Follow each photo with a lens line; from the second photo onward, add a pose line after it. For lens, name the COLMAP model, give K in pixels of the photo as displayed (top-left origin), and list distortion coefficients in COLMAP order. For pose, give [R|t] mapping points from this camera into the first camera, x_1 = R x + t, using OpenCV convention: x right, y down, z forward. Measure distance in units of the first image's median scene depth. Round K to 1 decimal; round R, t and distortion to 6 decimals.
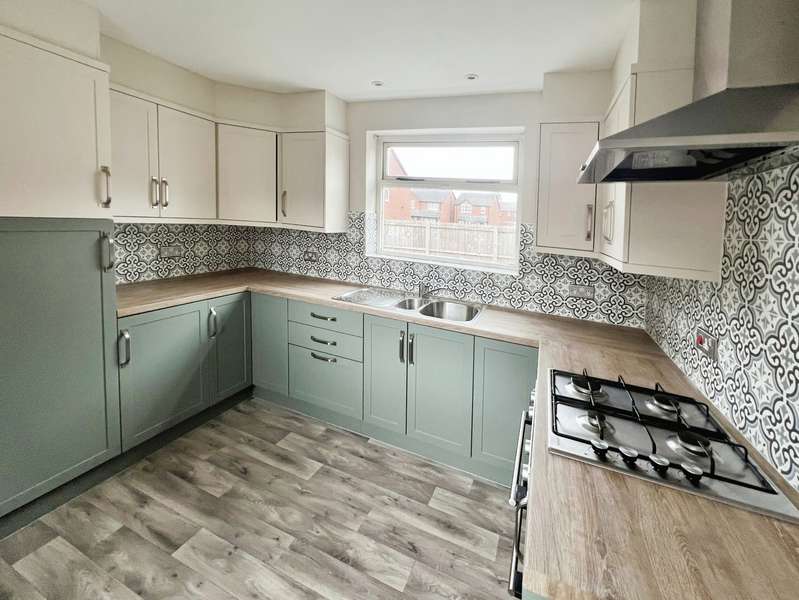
lens RADIAL K [[337.0, 0, 418.5], [0, 337.0, 240.0], [0, 0, 1]] dist [-0.003936, 0.000993]
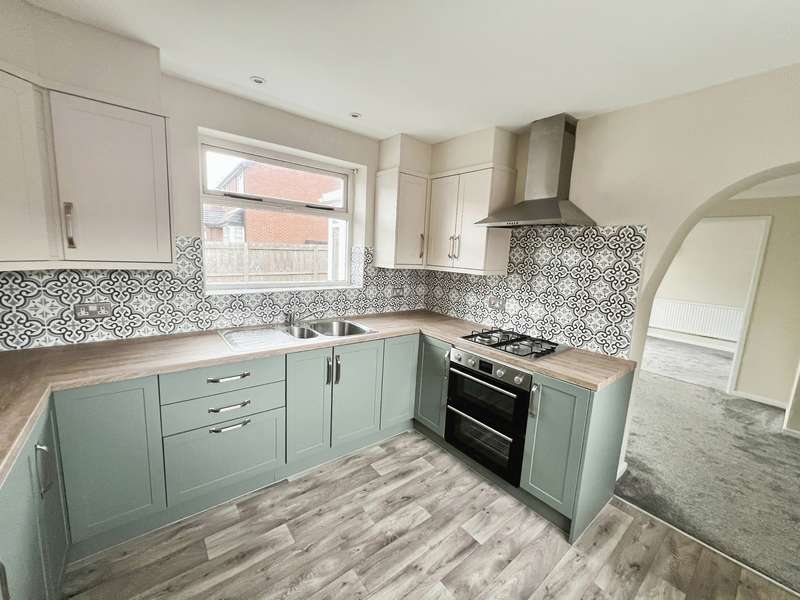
lens RADIAL K [[321.8, 0, 402.0], [0, 321.8, 281.2], [0, 0, 1]] dist [0.000529, 0.000194]
pose [[0.501015, -0.129921, 0.855631, -0.854997], [0.044738, 0.991234, 0.124315, -0.084623], [-0.864281, -0.024004, 0.502436, 0.331257]]
